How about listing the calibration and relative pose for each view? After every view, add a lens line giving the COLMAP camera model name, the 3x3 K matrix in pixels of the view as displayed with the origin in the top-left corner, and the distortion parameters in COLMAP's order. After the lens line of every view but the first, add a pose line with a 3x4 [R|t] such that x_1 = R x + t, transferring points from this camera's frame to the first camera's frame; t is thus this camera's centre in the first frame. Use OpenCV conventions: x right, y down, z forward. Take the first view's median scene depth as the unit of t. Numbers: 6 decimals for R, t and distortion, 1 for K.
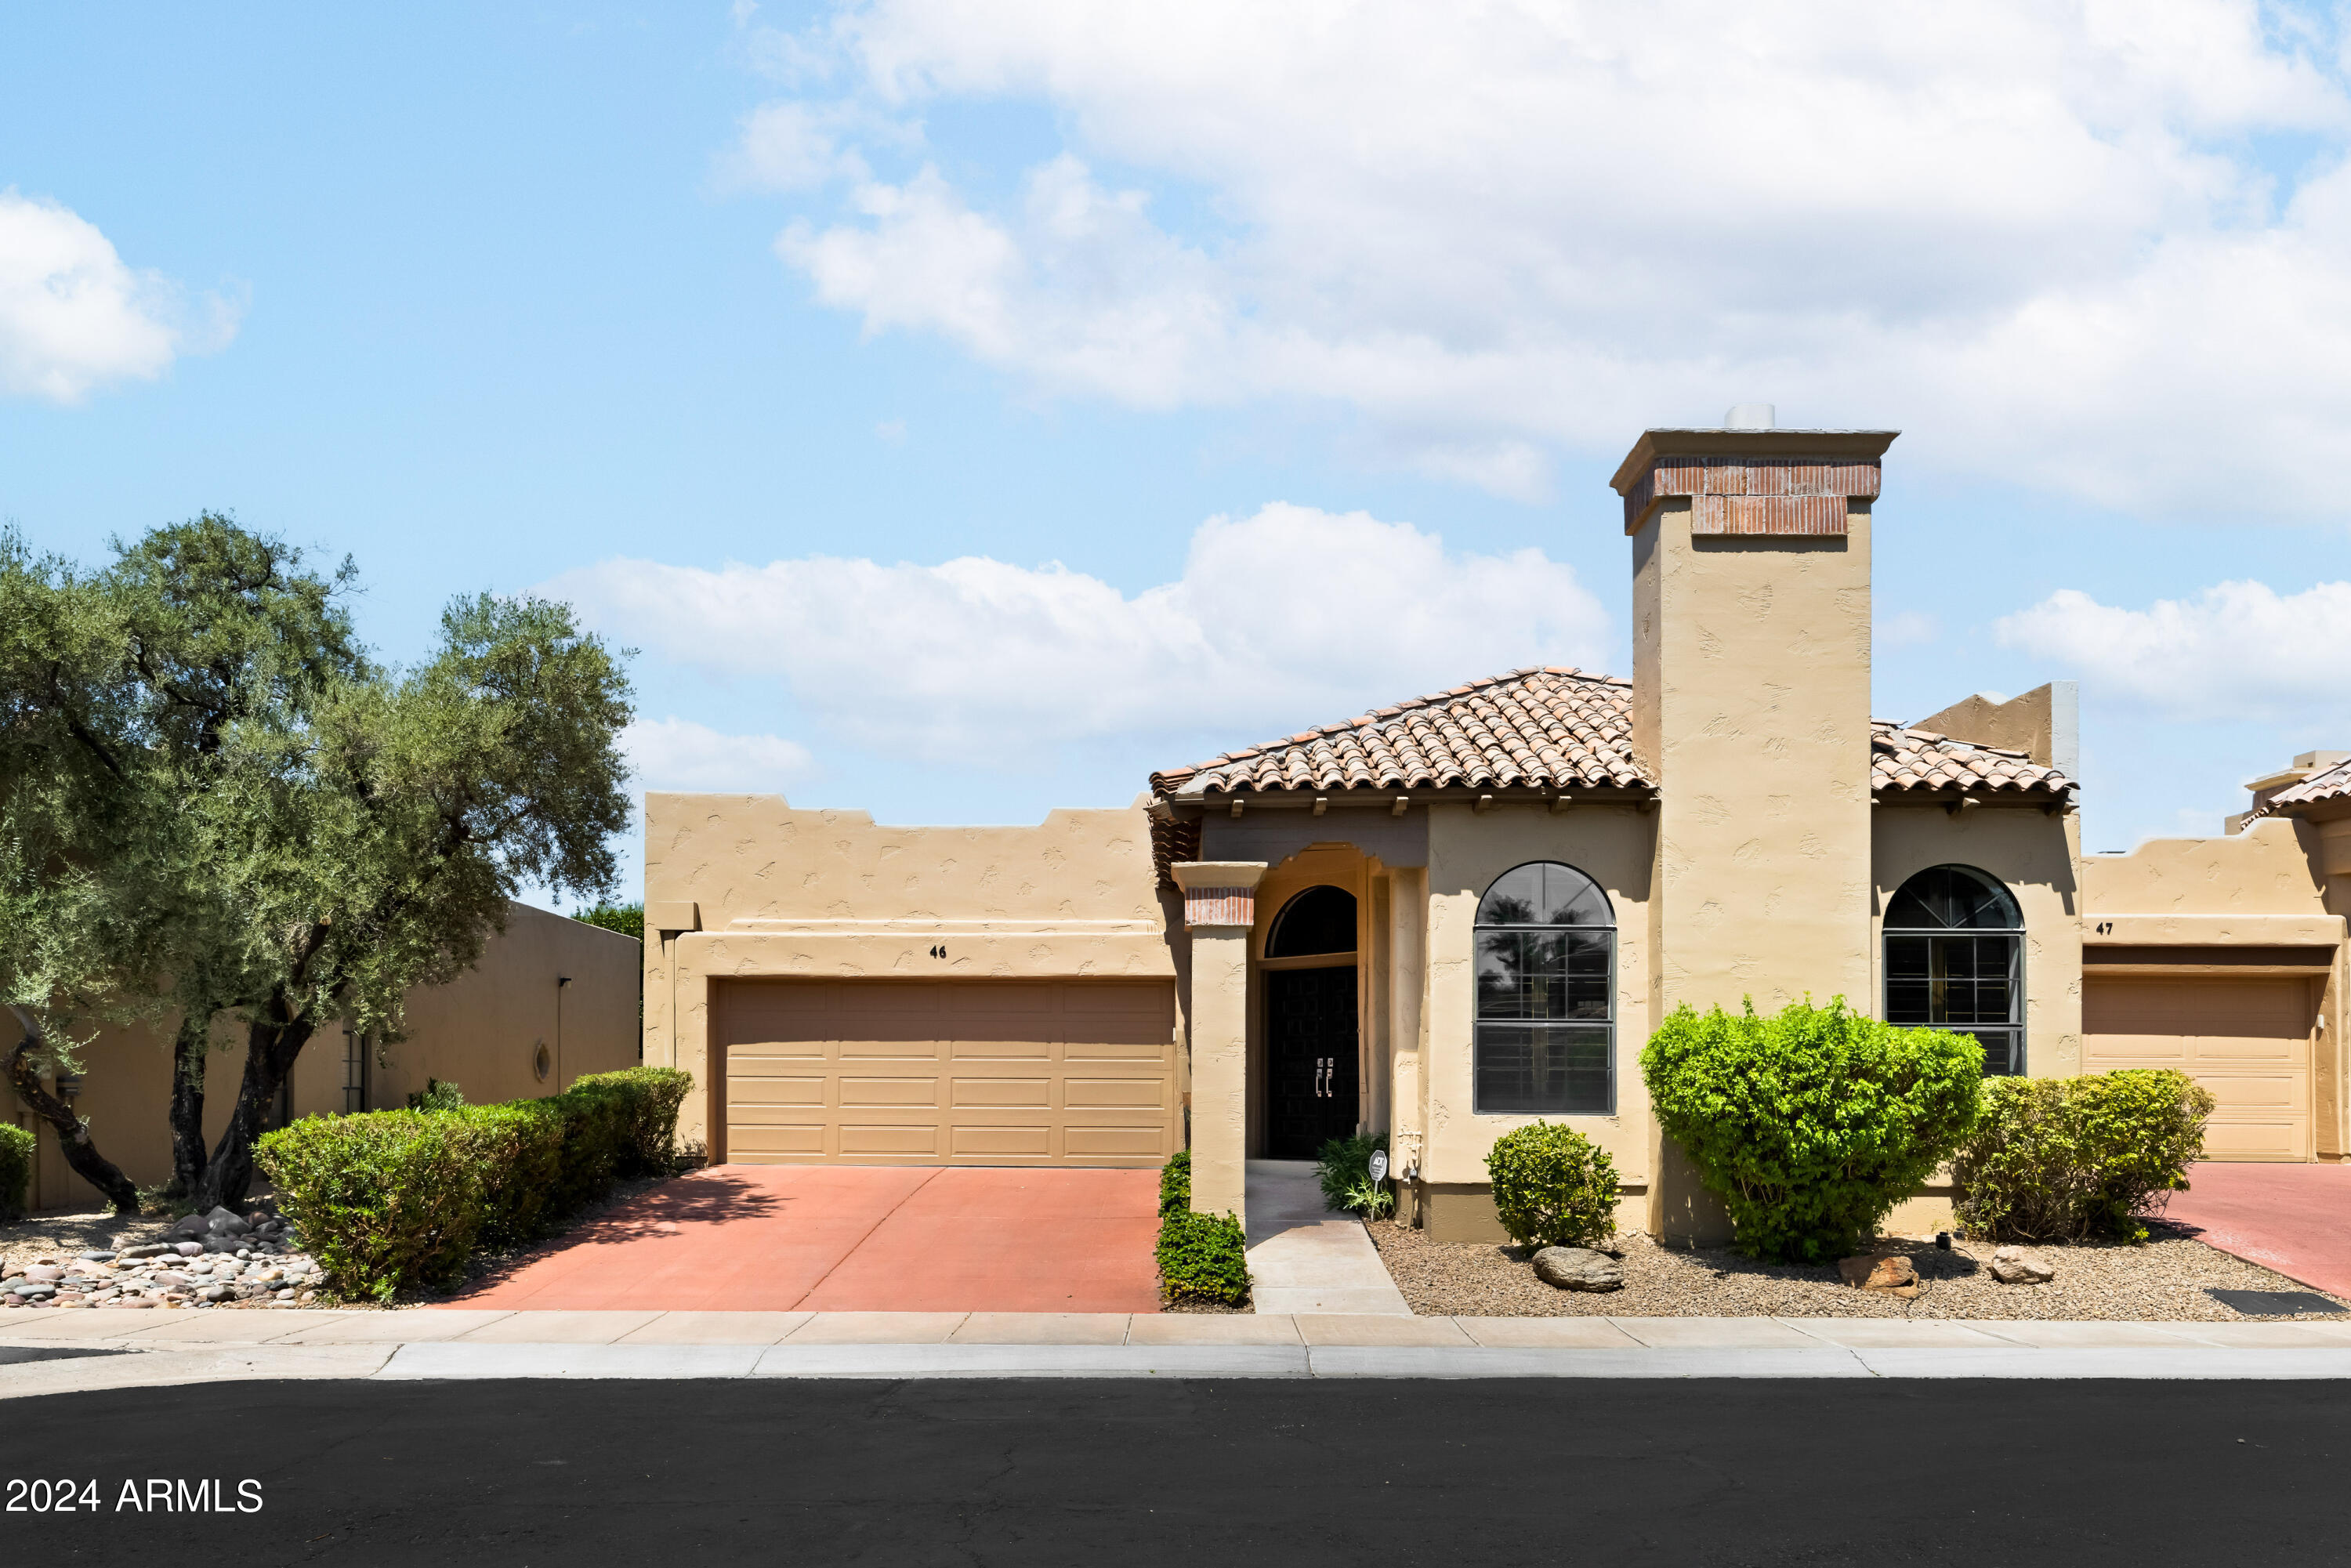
lens RADIAL K [[1544.3, 0, 1174.6], [0, 1544.3, 862.4], [0, 0, 1]] dist [0.002844, 0.001725]
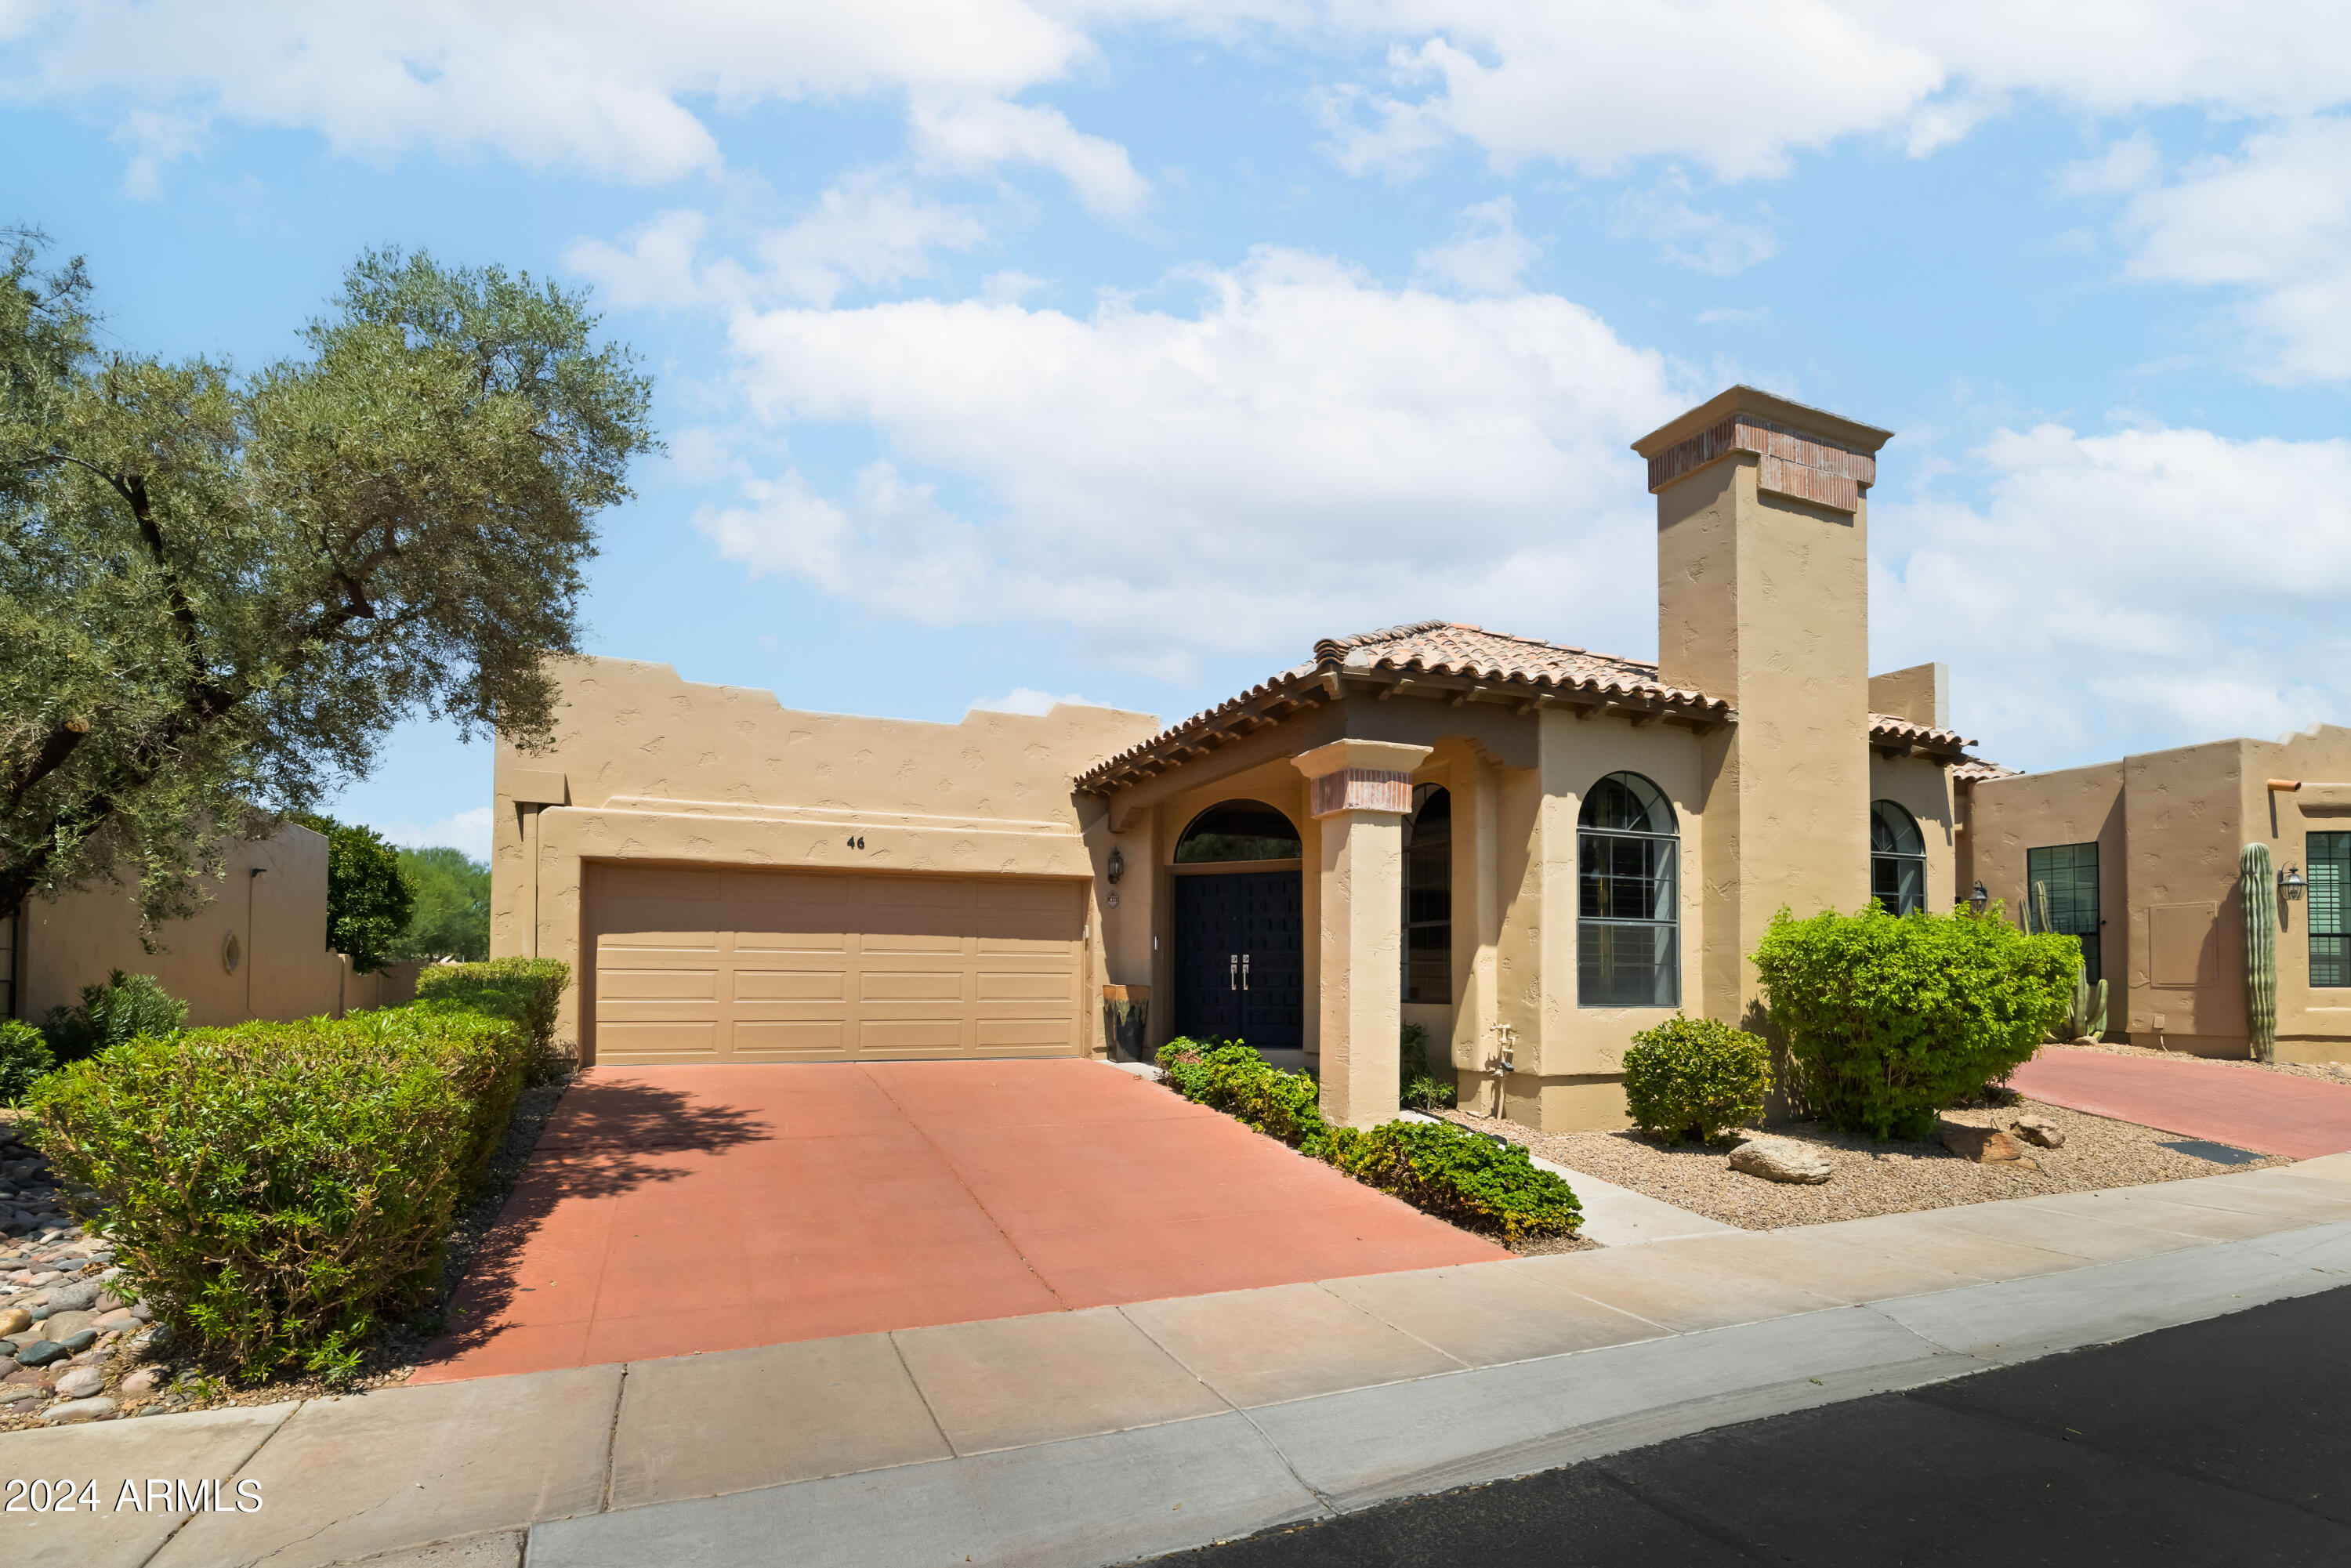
lens RADIAL K [[1030.9, 0, 1178.8], [0, 1030.9, 857.6], [0, 0, 1]] dist [-0.005470, -0.000332]
pose [[0.915937, 0.047363, 0.398516, -0.325358], [-0.058349, 0.998176, 0.015475, 0.065496], [-0.397057, -0.037427, 0.917031, 0.465236]]
